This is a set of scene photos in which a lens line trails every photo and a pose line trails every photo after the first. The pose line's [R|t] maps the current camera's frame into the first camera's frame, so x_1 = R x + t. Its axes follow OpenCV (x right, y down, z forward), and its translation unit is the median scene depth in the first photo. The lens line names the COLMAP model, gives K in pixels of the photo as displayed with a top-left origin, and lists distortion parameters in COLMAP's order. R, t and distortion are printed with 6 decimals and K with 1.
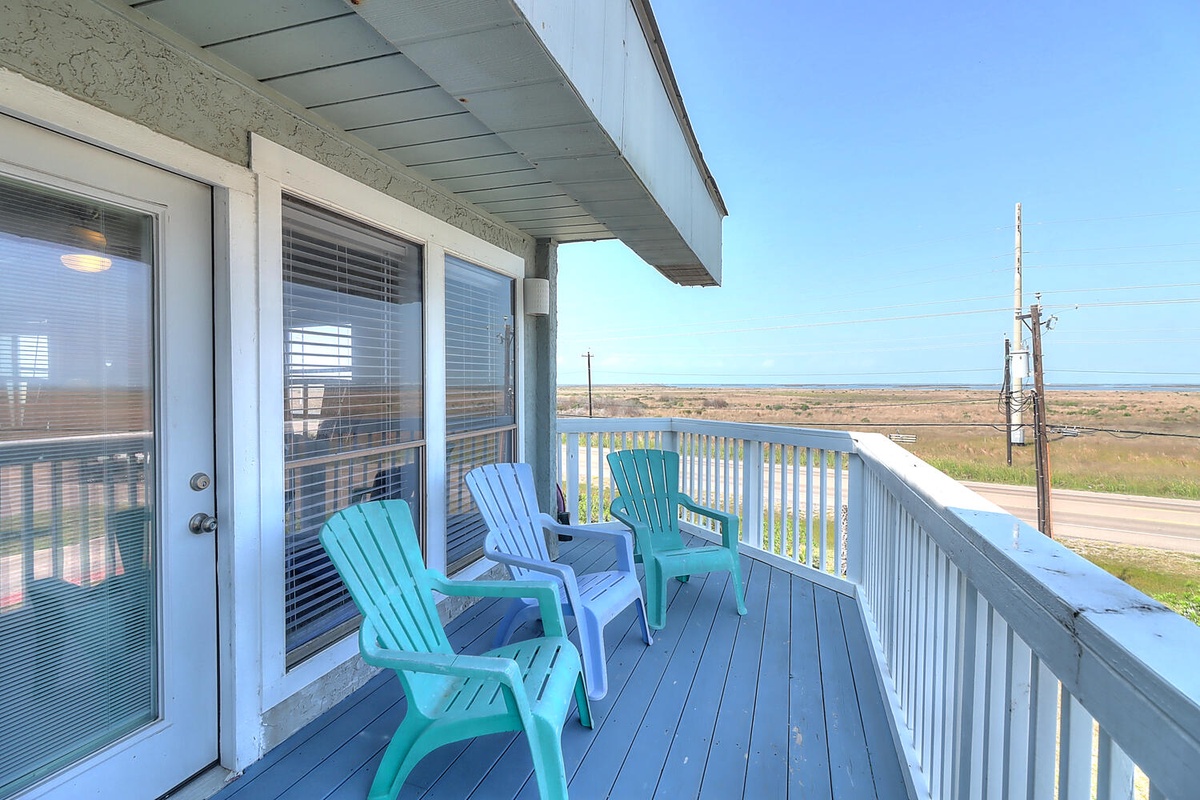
lens RADIAL K [[554.0, 0, 602.2], [0, 554.0, 390.9], [0, 0, 1]] dist [0.000957, 0.000195]
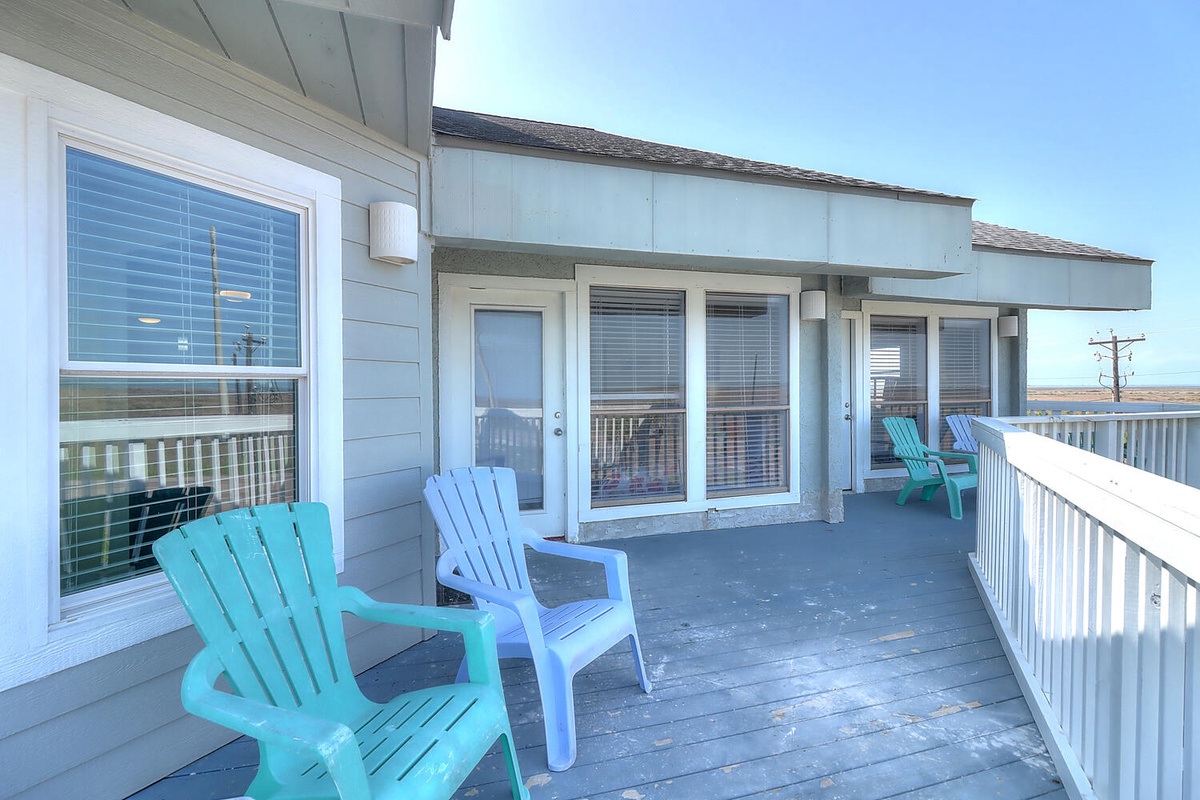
lens RADIAL K [[554.0, 0, 602.2], [0, 554.0, 390.9], [0, 0, 1]] dist [0.000957, 0.000195]
pose [[0.589553, 0.001510, -0.807729, 0.119761], [-0.007862, 0.999962, -0.003868, 0.010612], [0.807692, 0.008631, 0.589542, -0.234177]]
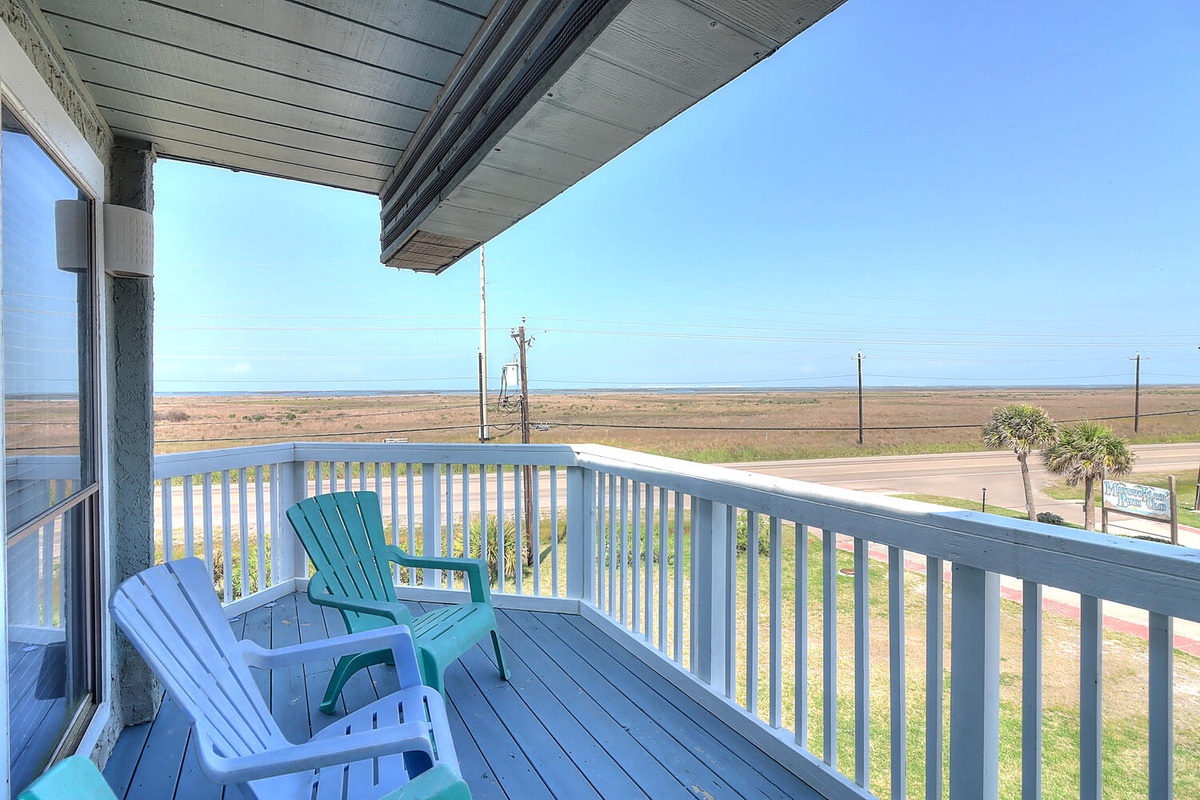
lens RADIAL K [[552.7, 0, 600.3], [0, 552.7, 391.9], [0, 0, 1]] dist [-0.002589, -0.000065]
pose [[0.642214, -0.010180, 0.766458, -0.058062], [0.018016, 0.999836, -0.001816, -0.003545], [-0.766314, 0.014975, 0.642292, 0.074693]]
